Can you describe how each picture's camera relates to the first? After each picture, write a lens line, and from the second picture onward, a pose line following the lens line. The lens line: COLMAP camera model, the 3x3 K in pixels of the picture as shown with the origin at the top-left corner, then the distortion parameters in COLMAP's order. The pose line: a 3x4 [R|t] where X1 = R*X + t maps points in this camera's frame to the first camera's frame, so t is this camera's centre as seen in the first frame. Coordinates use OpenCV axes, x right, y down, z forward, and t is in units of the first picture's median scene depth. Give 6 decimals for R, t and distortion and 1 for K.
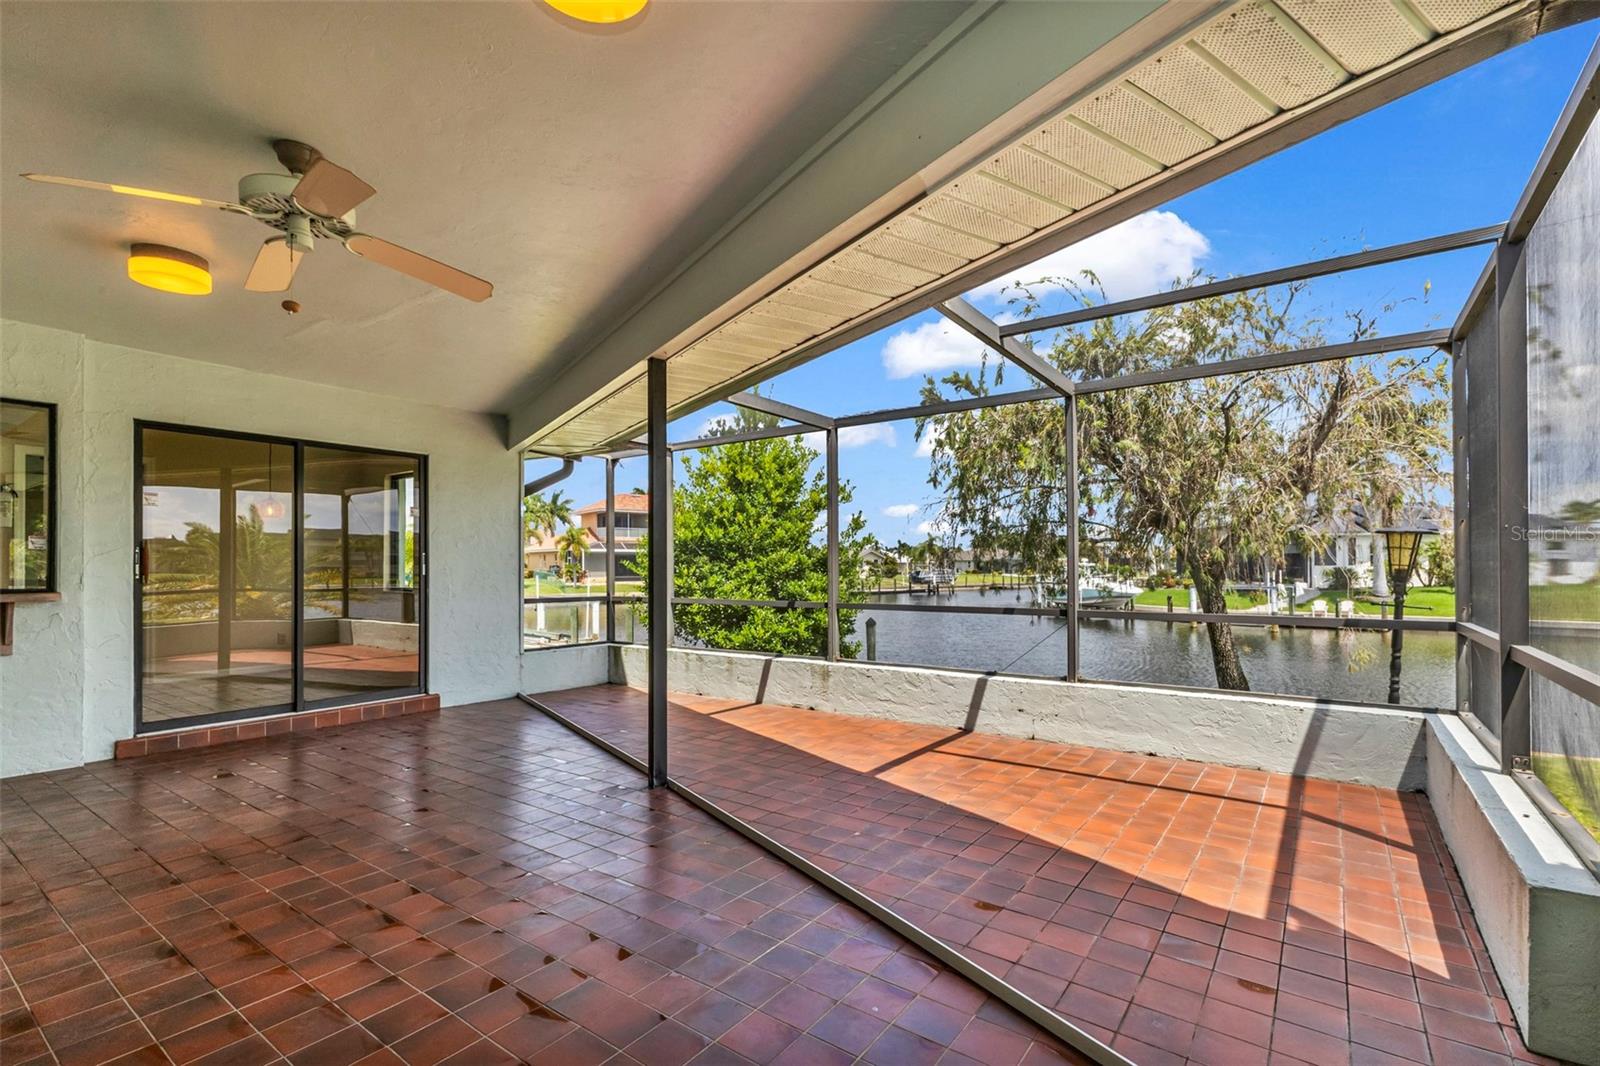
lens RADIAL K [[717.8, 0, 800.5], [0, 717.8, 569.8], [0, 0, 1]] dist [0.001412, 0.000251]
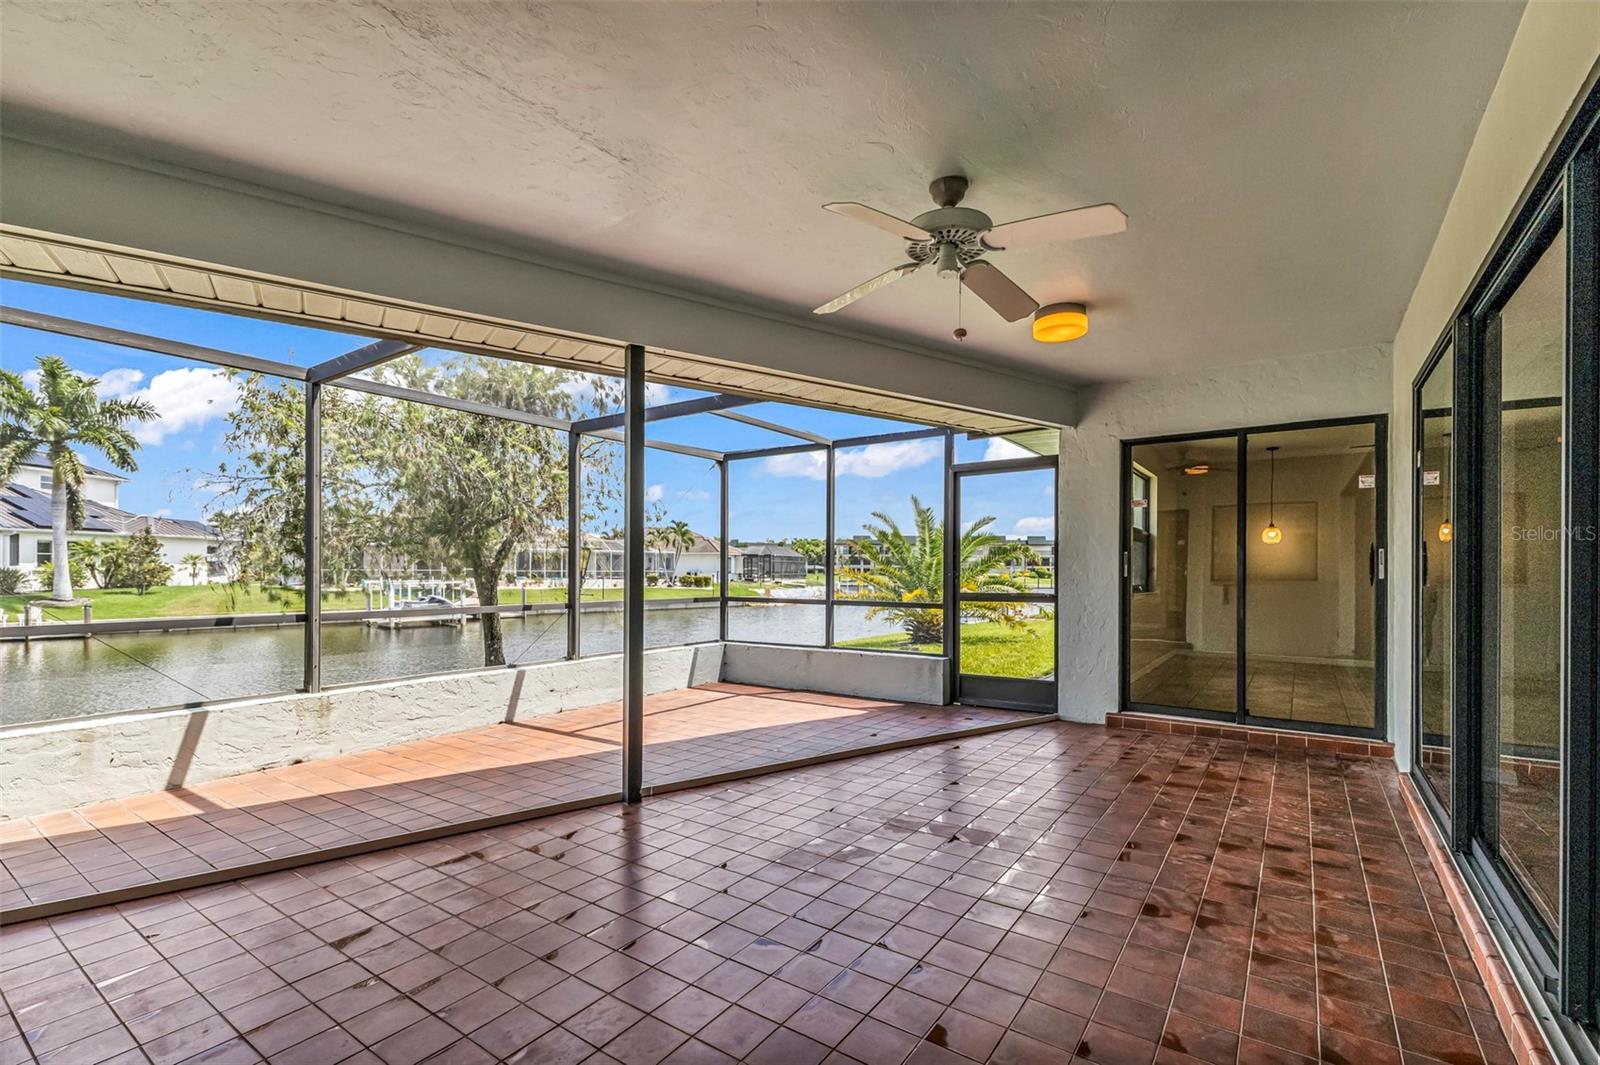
lens RADIAL K [[717.8, 0, 800.5], [0, 717.8, 569.3], [0, 0, 1]] dist [0.001412, 0.000251]
pose [[-0.007939, 0.001784, 0.999967, -0.686755], [0.000824, 0.999998, -0.001777, 0.000018], [-0.999968, 0.000809, -0.007940, 0.474526]]
